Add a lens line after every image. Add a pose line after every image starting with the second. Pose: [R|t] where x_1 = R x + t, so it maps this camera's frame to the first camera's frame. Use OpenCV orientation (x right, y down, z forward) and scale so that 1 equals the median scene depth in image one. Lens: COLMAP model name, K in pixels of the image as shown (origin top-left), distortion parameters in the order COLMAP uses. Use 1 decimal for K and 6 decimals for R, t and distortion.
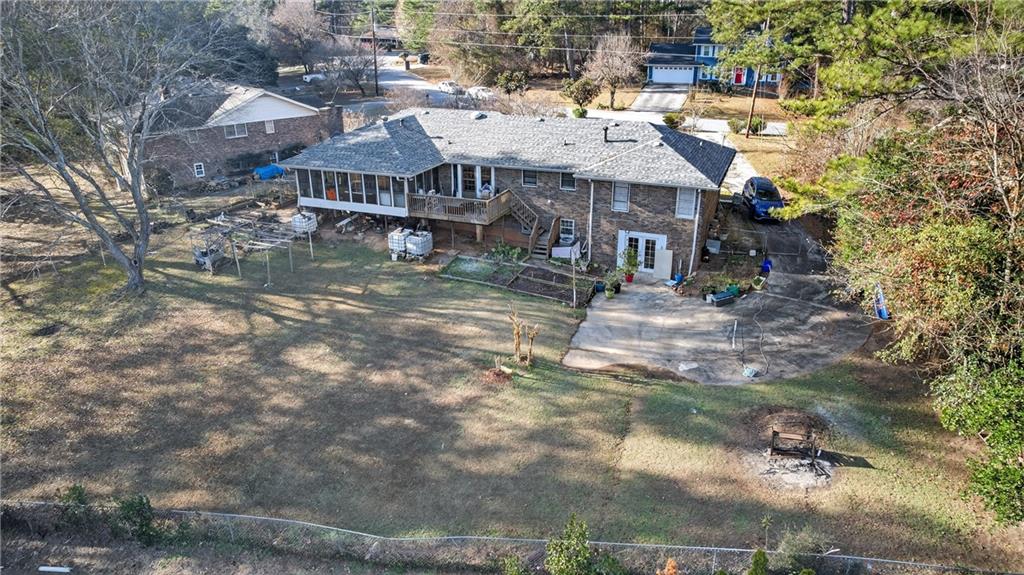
lens RADIAL K [[648.0, 0, 521.4], [0, 648.0, 294.7], [0, 0, 1]] dist [-0.063430, 0.046505]
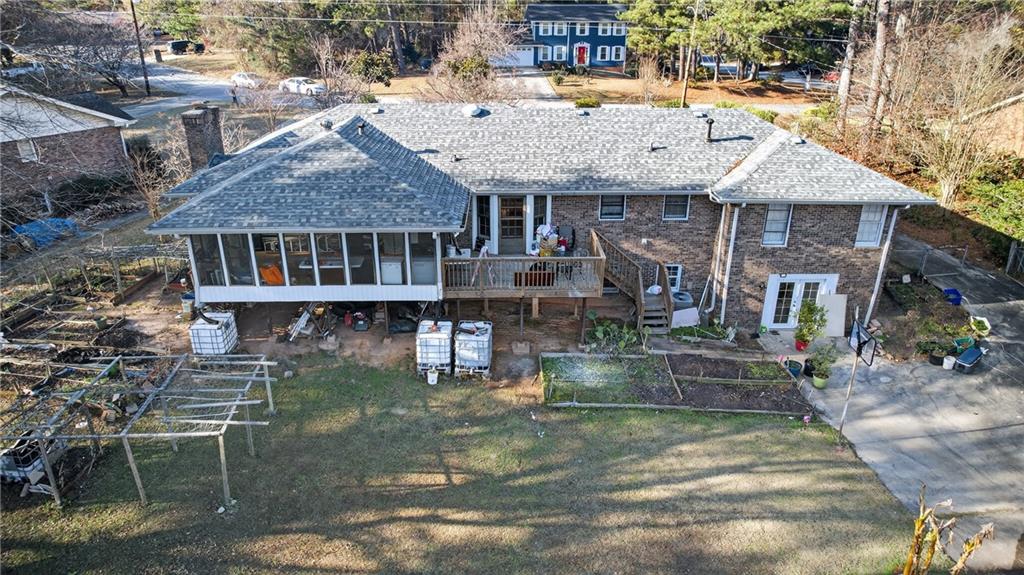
lens RADIAL K [[648.0, 0, 507.8], [0, 648.0, 287.0], [0, 0, 1]] dist [-0.063430, 0.046505]
pose [[0.923026, -0.144940, 0.356391, -0.320263], [0.144525, 0.989106, 0.027948, -0.139258], [-0.356559, 0.025711, 0.933919, 0.466247]]
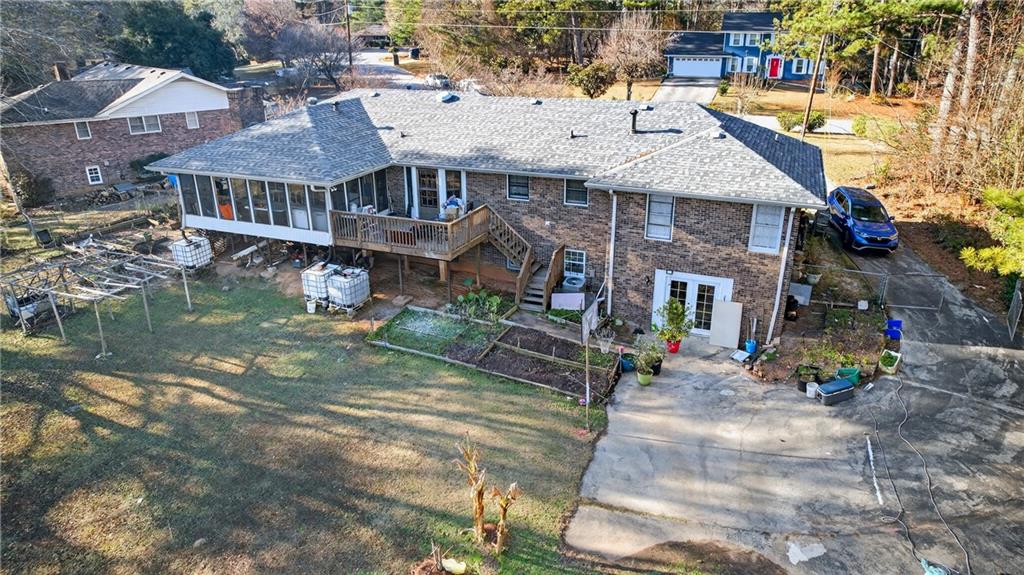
lens RADIAL K [[648.0, 0, 515.1], [0, 648.0, 291.0], [0, 0, 1]] dist [-0.063430, 0.046505]
pose [[0.999806, 0.005631, -0.018880, 0.023131], [-0.005951, 0.999839, -0.016935, -0.064746], [0.018782, 0.017044, 0.999678, 0.348125]]
